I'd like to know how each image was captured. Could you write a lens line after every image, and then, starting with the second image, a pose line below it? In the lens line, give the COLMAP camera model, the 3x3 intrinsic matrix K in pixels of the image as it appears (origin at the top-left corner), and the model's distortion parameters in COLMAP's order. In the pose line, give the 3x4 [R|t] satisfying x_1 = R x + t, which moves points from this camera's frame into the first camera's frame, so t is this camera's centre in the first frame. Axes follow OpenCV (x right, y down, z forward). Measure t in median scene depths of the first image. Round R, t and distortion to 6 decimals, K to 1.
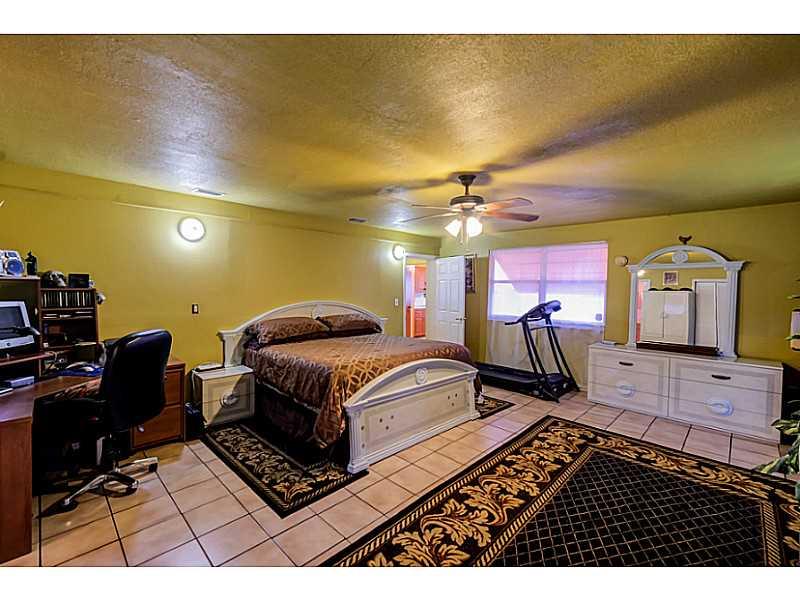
lens RADIAL K [[346.6, 0, 398.6], [0, 346.6, 296.6], [0, 0, 1]] dist [0.024688, -0.000709]
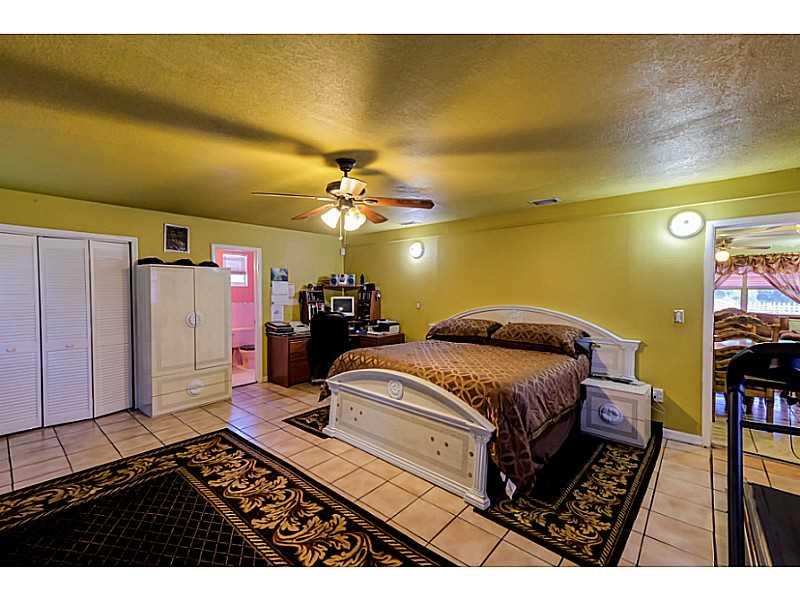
lens RADIAL K [[346.6, 0, 399.5], [0, 346.6, 299.1], [0, 0, 1]] dist [0.024688, -0.000709]
pose [[0.067266, 0.021383, -0.997506, 1.162564], [-0.027545, 0.999429, 0.019566, -0.023060], [0.997355, 0.026160, 0.067817, 1.171366]]
